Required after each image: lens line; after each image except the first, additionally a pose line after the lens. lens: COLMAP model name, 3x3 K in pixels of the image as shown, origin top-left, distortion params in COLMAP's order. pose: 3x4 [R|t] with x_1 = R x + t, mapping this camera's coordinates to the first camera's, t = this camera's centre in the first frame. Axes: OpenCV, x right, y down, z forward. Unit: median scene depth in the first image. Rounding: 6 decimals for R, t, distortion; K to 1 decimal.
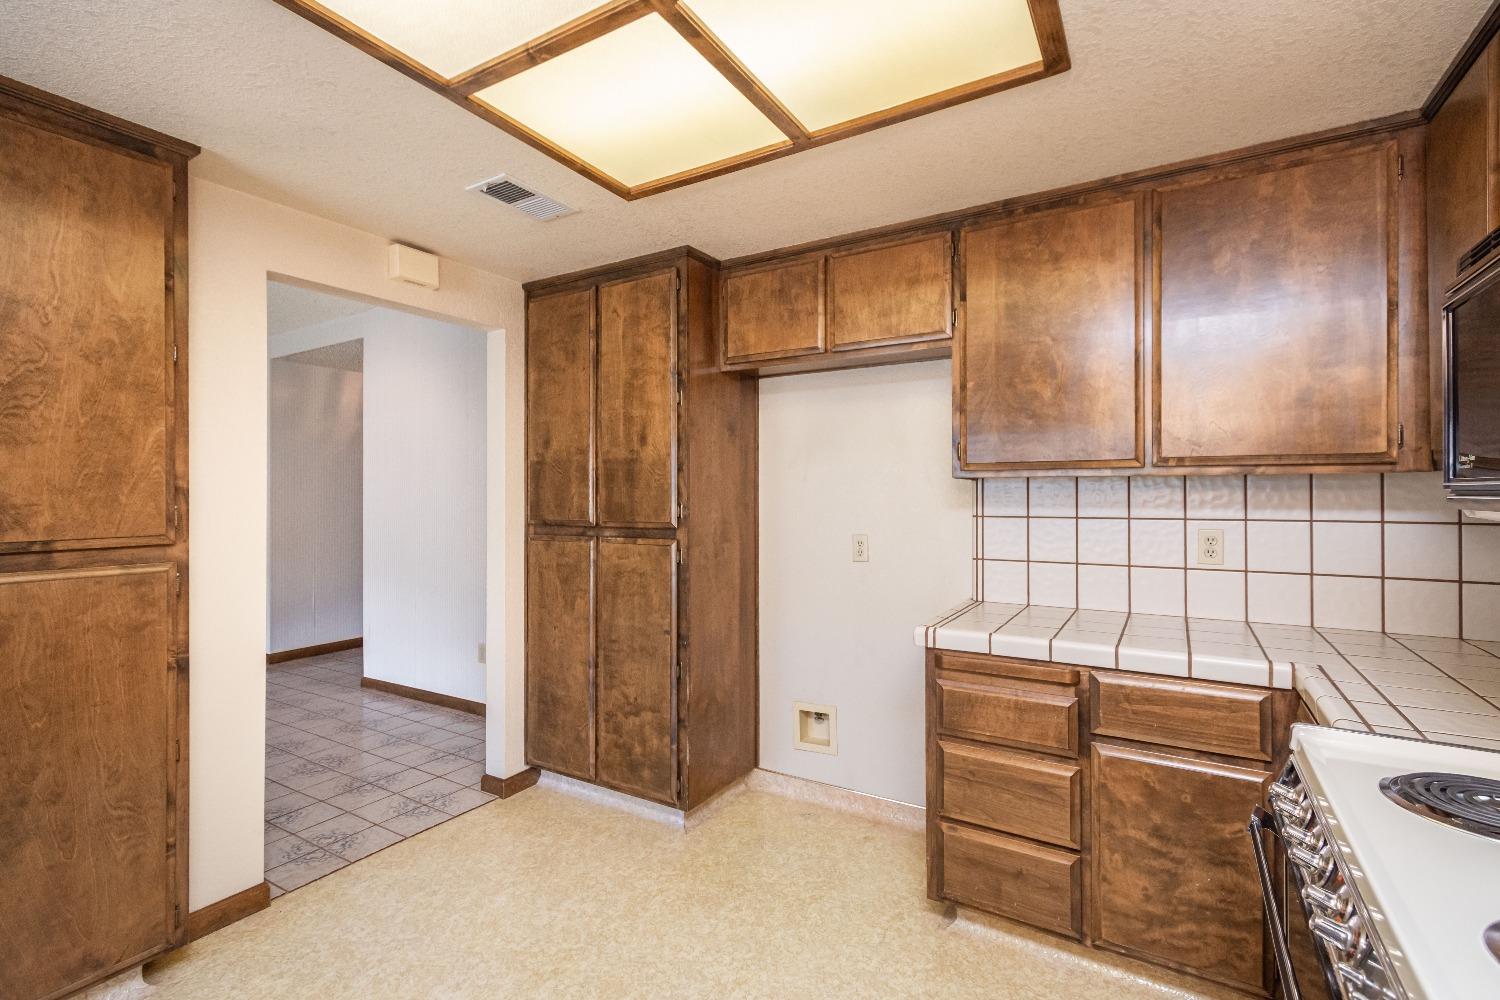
lens RADIAL K [[678.3, 0, 759.6], [0, 678.3, 485.6], [0, 0, 1]] dist [0.001113, 0.000064]
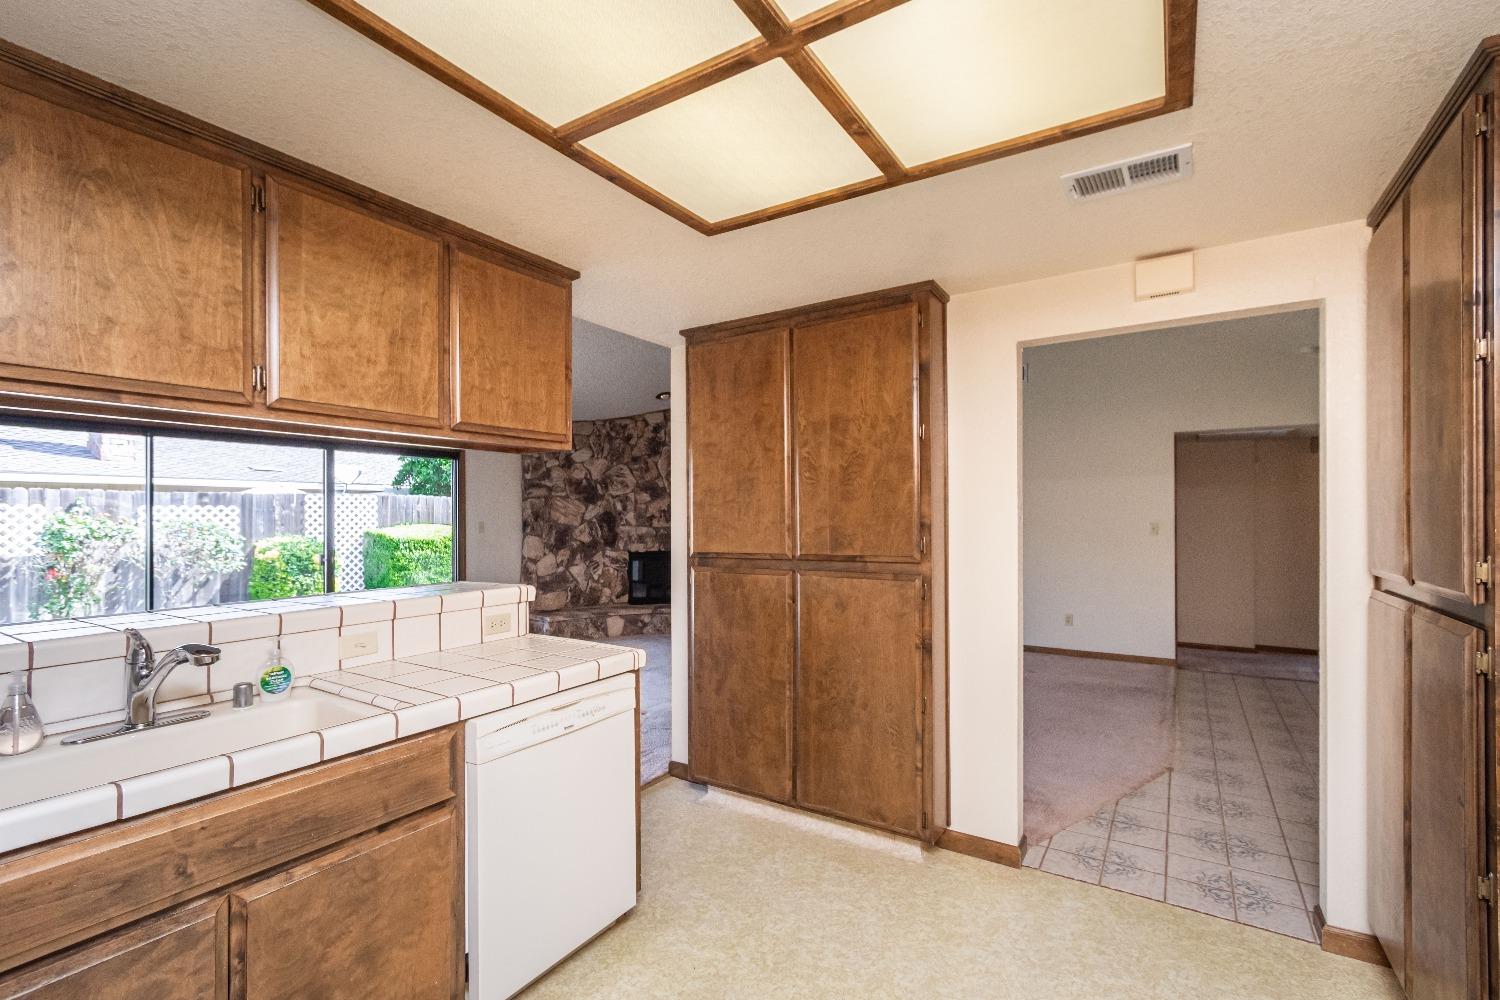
lens RADIAL K [[667.3, 0, 750.1], [0, 667.3, 510.0], [0, 0, 1]] dist [0.001853, -0.000217]
pose [[-0.030361, -0.005977, -0.999521, 0.576357], [0.022155, 0.999732, -0.006651, -0.025485], [0.999293, -0.022346, -0.030220, 0.682798]]
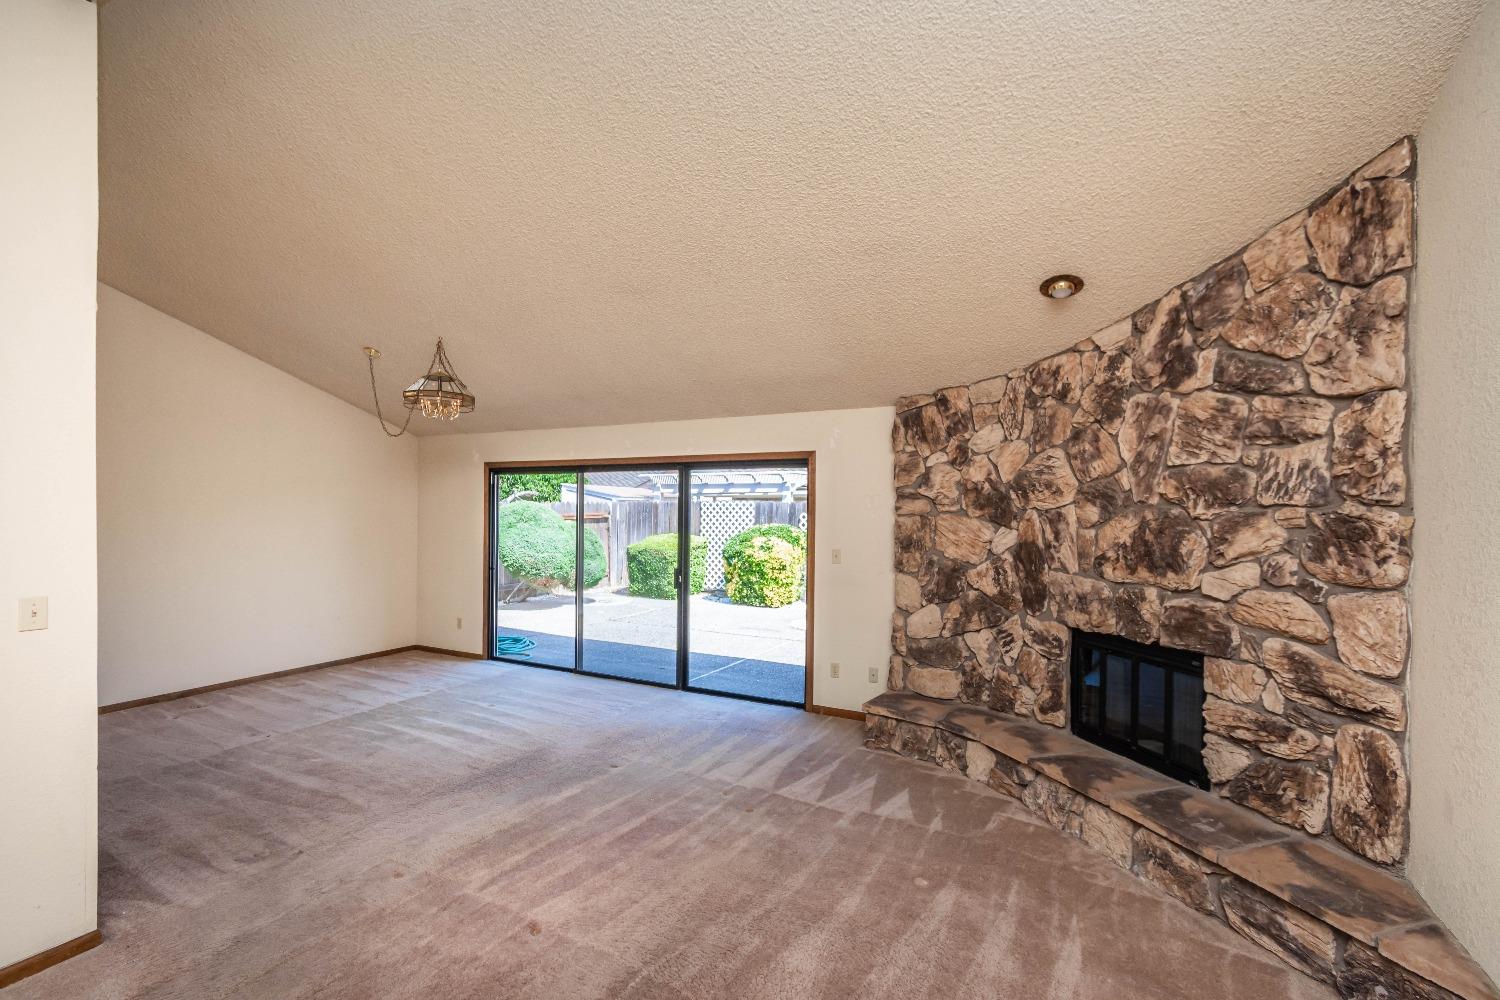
lens RADIAL K [[666.9, 0, 749.7], [0, 666.9, 518.6], [0, 0, 1]] dist [0.000744, 0.000151]
pose [[-0.997954, -0.004529, -0.063770, -2.647014], [-0.004125, 0.999971, -0.006468, -0.124313], [0.063797, -0.006192, -0.997944, 1.827384]]
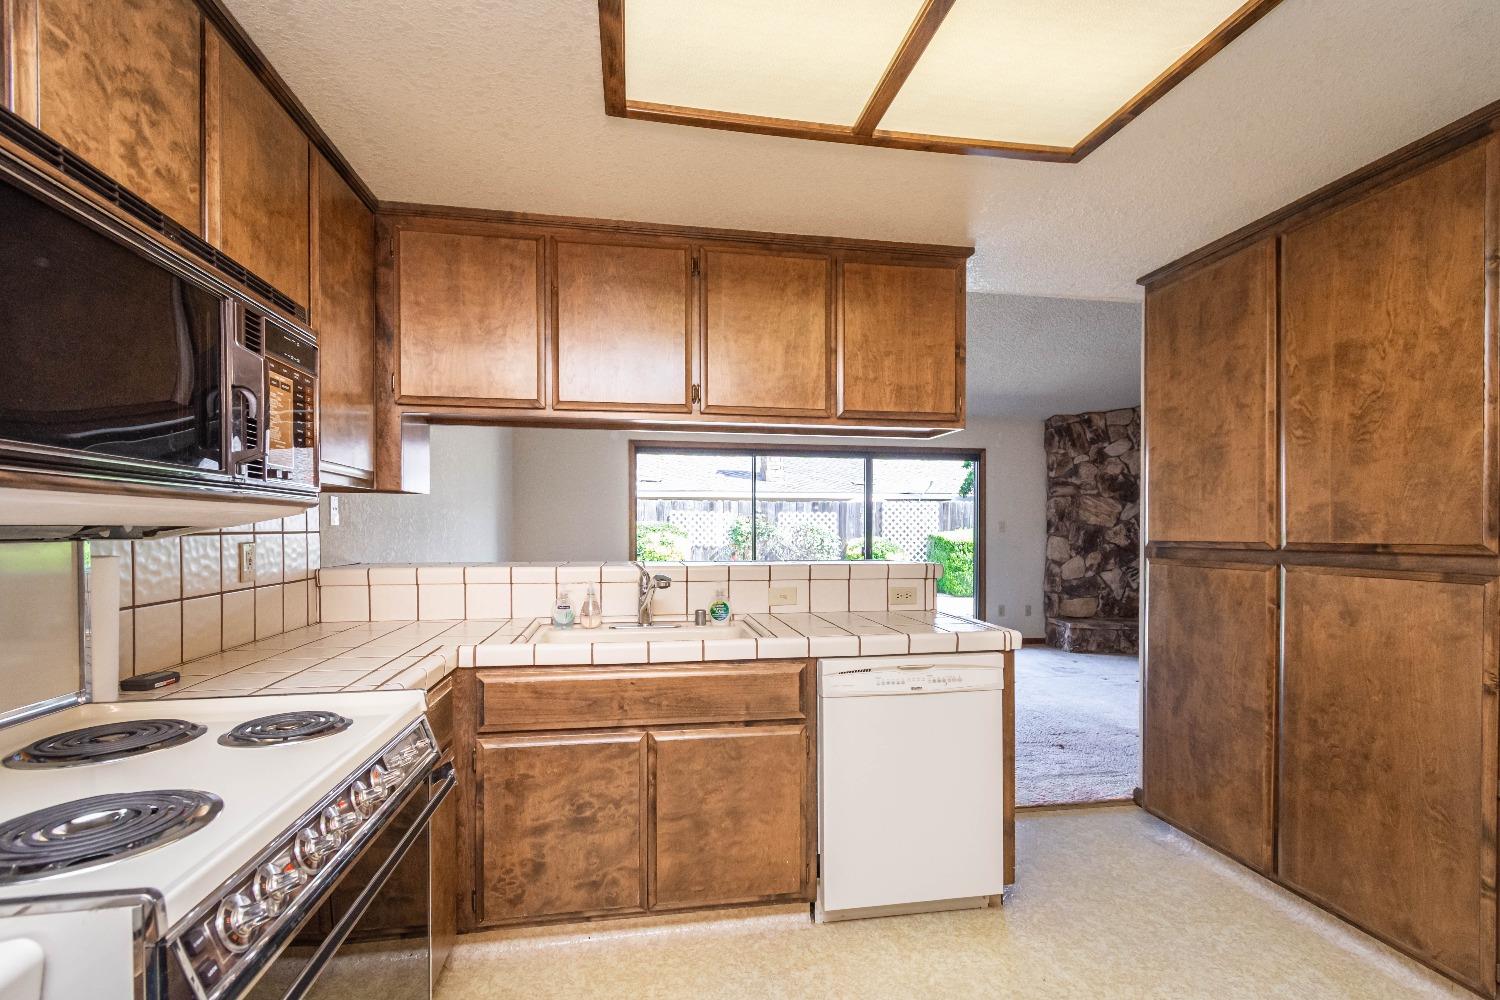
lens RADIAL K [[676.3, 0, 744.8], [0, 676.3, 531.0], [0, 0, 1]] dist [0.001362, 0.000014]
pose [[-0.760535, 0.003623, -0.649287, 0.472113], [0.010398, 0.999924, -0.006599, 0.048899], [0.649214, -0.011770, -0.760515, 1.035025]]
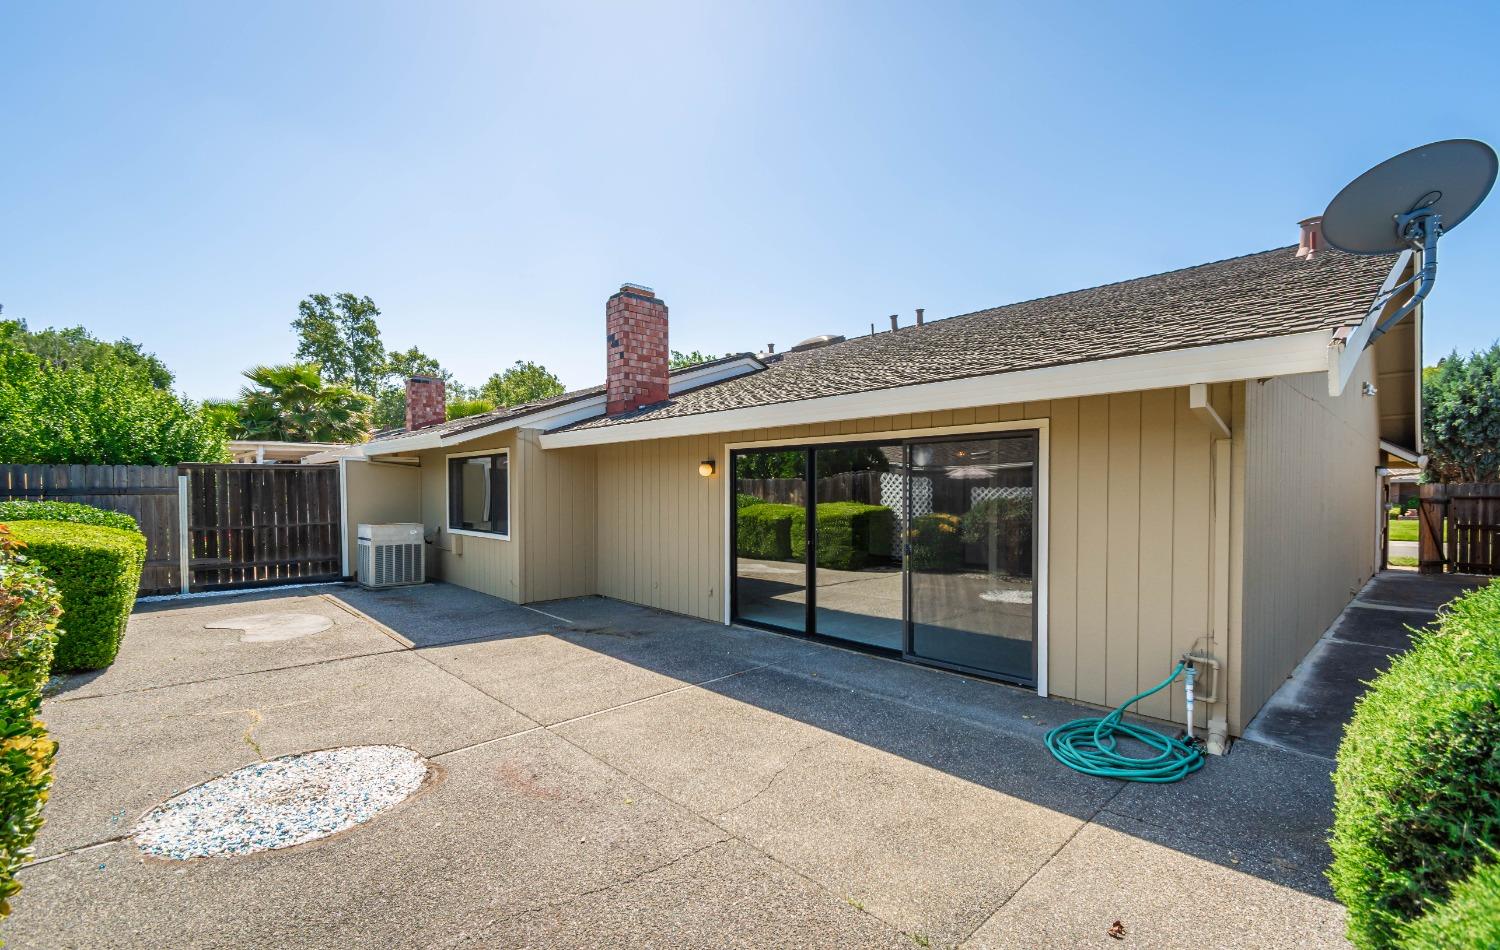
lens RADIAL K [[646.7, 0, 756.4], [0, 646.7, 499.2], [0, 0, 1]] dist [0.004026, -0.000291]
pose [[0.964699, 0.008087, -0.263232, -1.858693], [0.000284, 0.999496, 0.031749, -0.224123], [0.263356, -0.030703, 0.964210, -5.098495]]
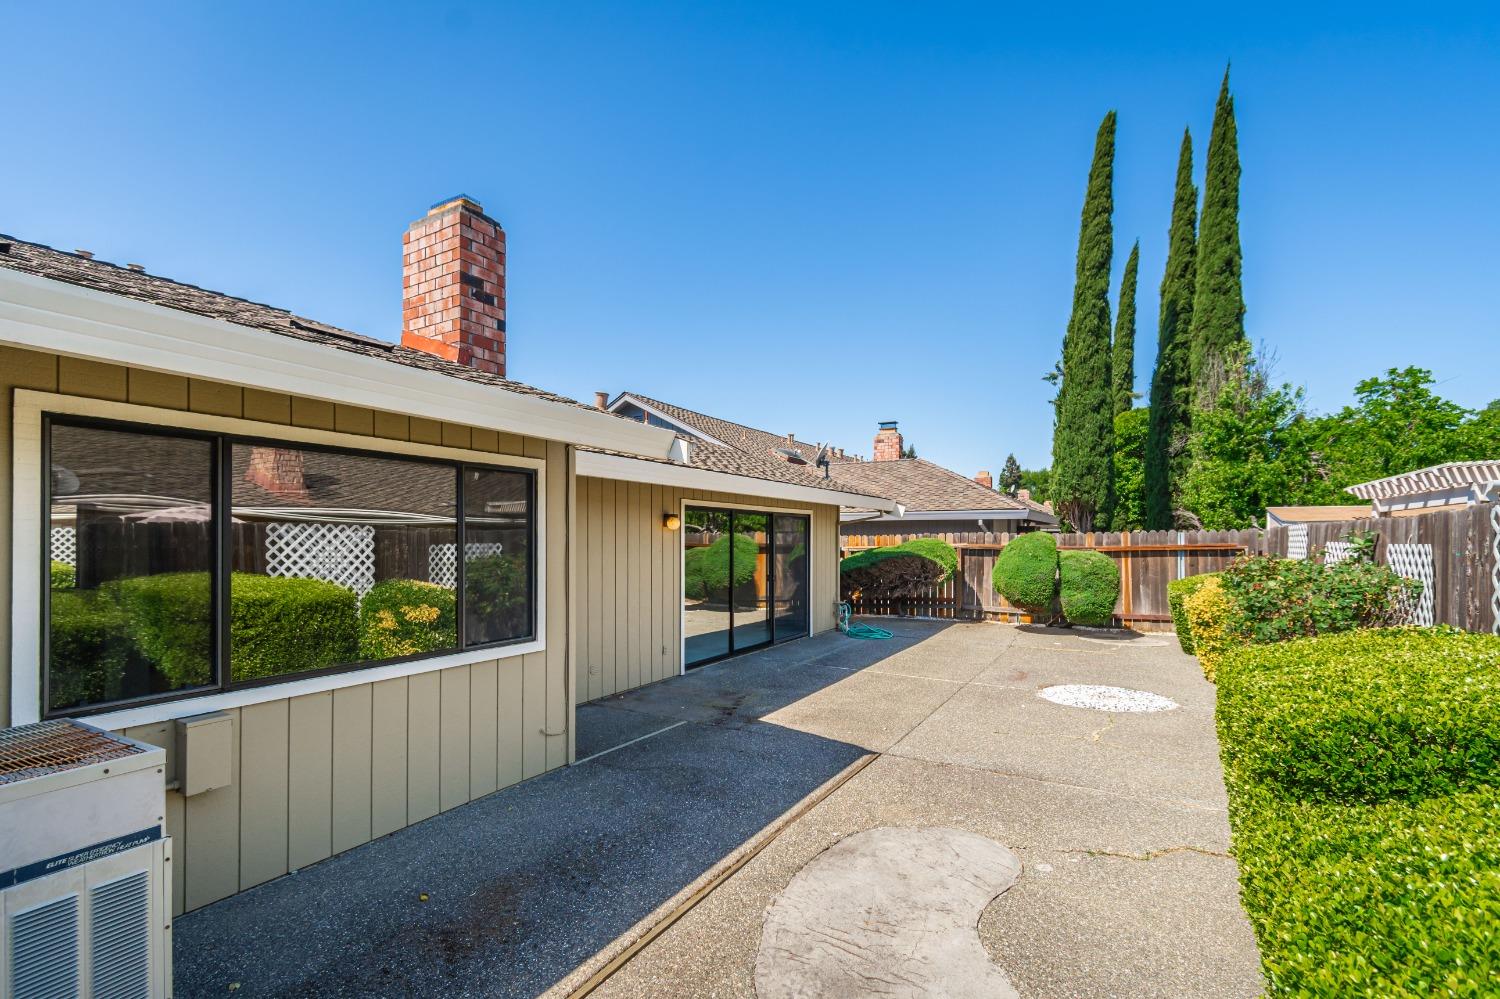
lens RADIAL K [[657.9, 0, 732.5], [0, 657.9, 528.5], [0, 0, 1]] dist [0.000906, -0.011266]
pose [[0.015816, 0.020651, 0.999662, -7.597097], [-0.018106, 0.999629, -0.020364, -0.166140], [-0.999711, -0.017777, 0.016184, -1.477977]]
